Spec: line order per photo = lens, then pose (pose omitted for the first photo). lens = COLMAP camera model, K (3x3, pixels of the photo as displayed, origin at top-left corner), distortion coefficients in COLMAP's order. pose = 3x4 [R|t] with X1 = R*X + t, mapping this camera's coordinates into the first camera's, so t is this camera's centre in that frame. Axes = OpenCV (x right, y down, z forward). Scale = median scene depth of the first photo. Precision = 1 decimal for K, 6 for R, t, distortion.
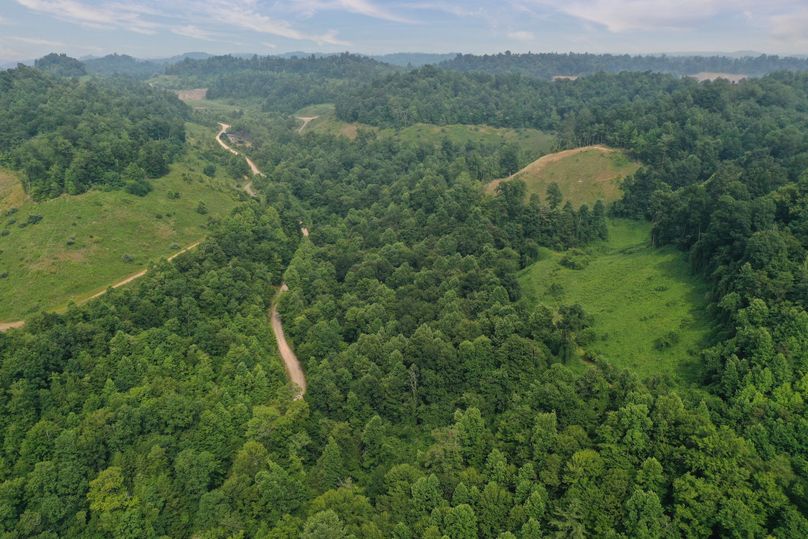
lens RADIAL K [[632.0, 0, 400.8], [0, 632.0, 270.1], [0, 0, 1]] dist [-0.000819, 0.005070]
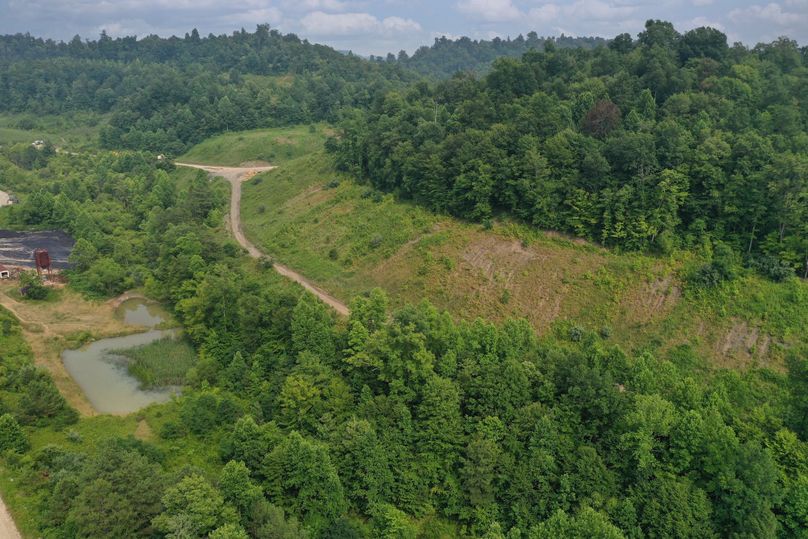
lens RADIAL K [[632.0, 0, 400.8], [0, 632.0, 270.1], [0, 0, 1]] dist [-0.000819, 0.005070]
pose [[0.972236, -0.062934, 0.225379, -0.133330], [0.064483, 0.997919, 0.000491, -0.166781], [-0.224941, 0.014056, 0.974271, 0.578784]]
